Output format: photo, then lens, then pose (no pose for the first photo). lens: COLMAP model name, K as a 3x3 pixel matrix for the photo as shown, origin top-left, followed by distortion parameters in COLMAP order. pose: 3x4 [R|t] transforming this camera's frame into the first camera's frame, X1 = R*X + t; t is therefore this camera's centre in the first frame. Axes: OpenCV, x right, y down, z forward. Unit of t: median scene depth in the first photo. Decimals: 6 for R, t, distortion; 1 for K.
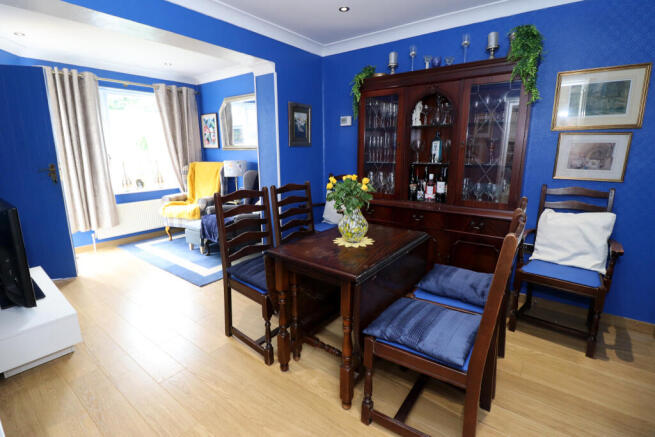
lens RADIAL K [[303.7, 0, 330.0], [0, 303.7, 216.3], [0, 0, 1]] dist [-0.018215, -0.001845]
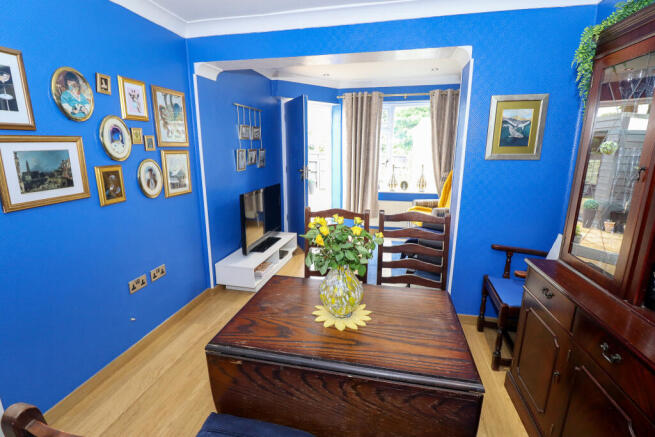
lens RADIAL K [[303.7, 0, 327.3], [0, 303.7, 217.5], [0, 0, 1]] dist [-0.018215, -0.001845]
pose [[0.409228, 0.205557, -0.888976, 0.311123], [-0.193923, 0.971628, 0.135398, -0.105158], [0.891586, 0.116985, 0.437480, 0.325156]]
